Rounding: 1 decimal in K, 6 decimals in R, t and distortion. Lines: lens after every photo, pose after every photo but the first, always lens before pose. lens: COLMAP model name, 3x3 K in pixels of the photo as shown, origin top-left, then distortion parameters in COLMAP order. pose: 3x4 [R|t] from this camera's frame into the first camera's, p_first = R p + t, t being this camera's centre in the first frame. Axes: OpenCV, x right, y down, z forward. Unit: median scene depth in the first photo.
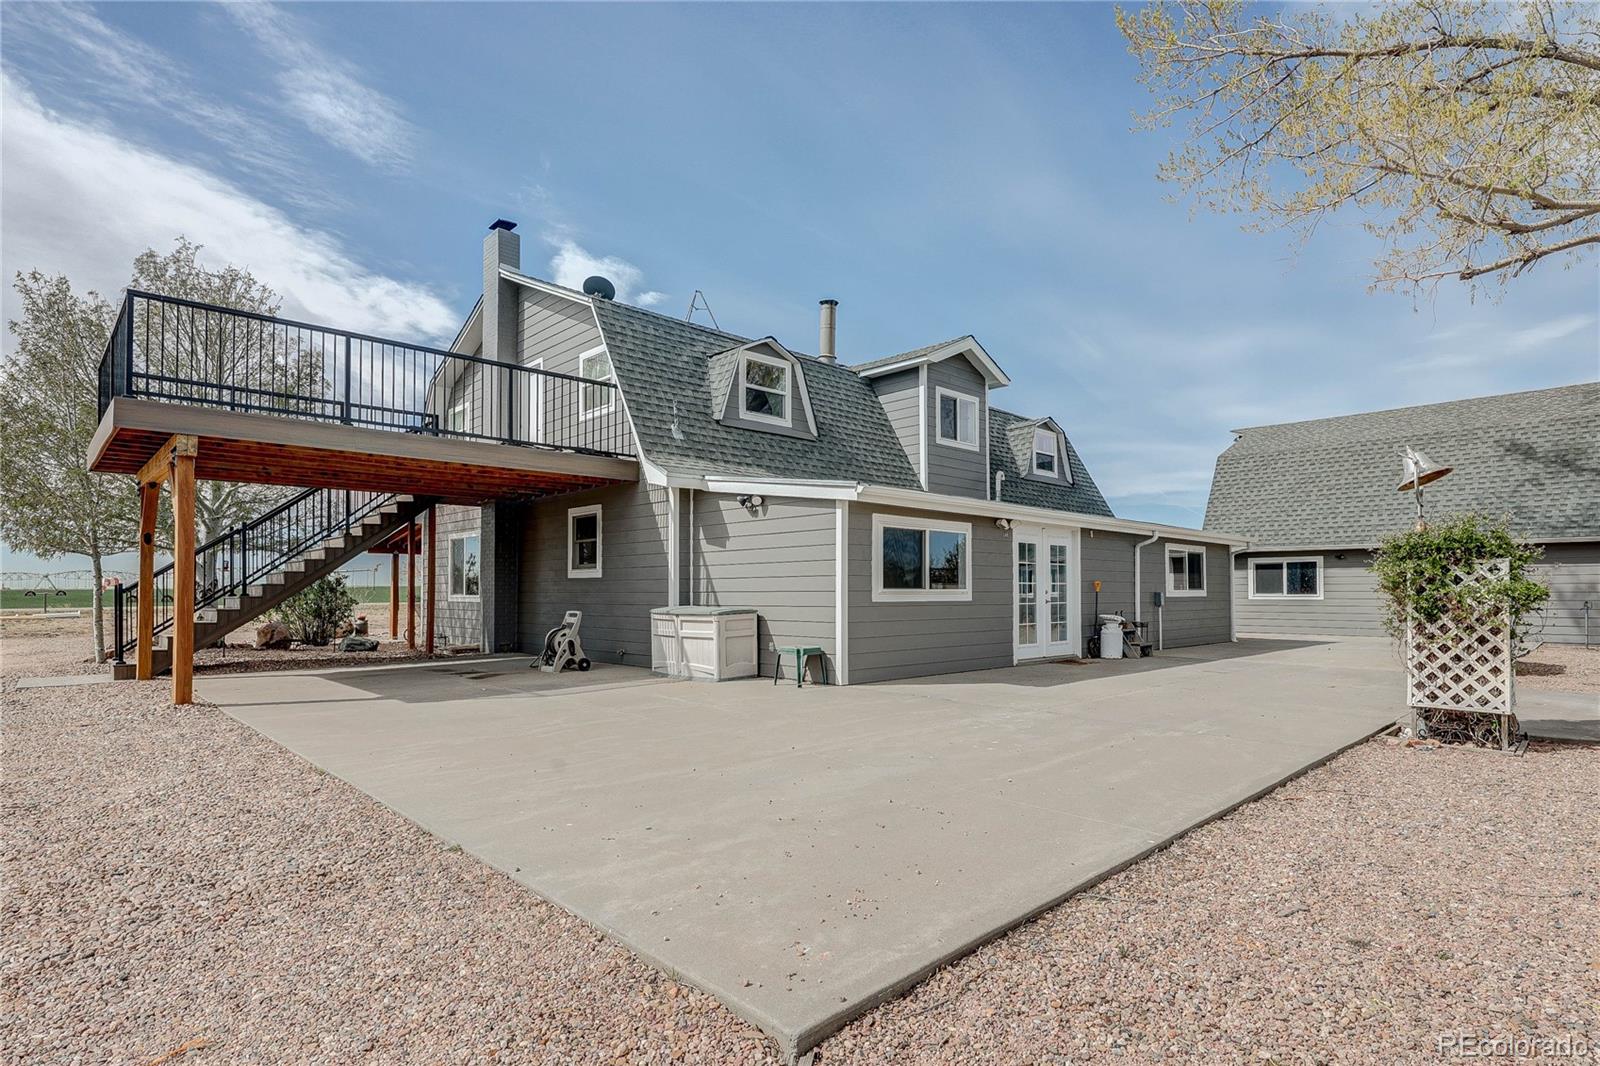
lens RADIAL K [[803.8, 0, 805.0], [0, 803.8, 570.4], [0, 0, 1]] dist [-0.001961, 0.000158]
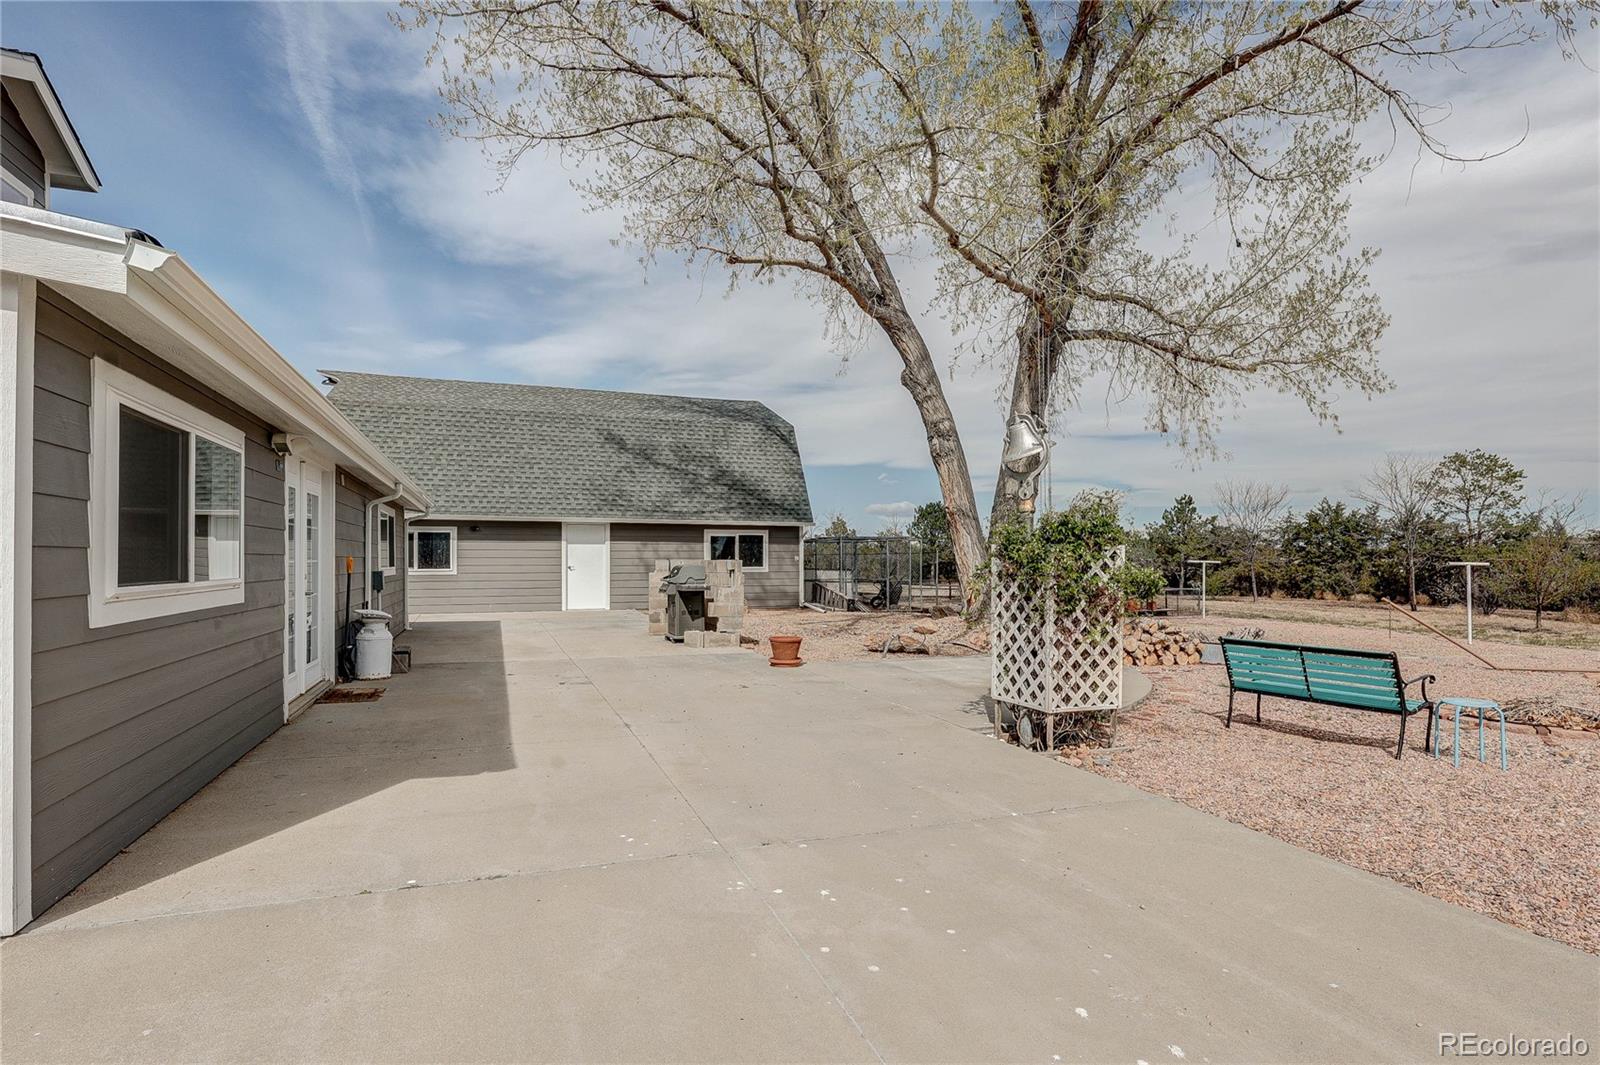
lens RADIAL K [[803.8, 0, 795.0], [0, 803.8, 546.1], [0, 0, 1]] dist [-0.001961, 0.000158]
pose [[0.389638, 0.014454, 0.920855, -0.080351], [-0.023650, 0.999704, -0.005685, 0.000266], [-0.920664, -0.019563, 0.389865, 0.487580]]
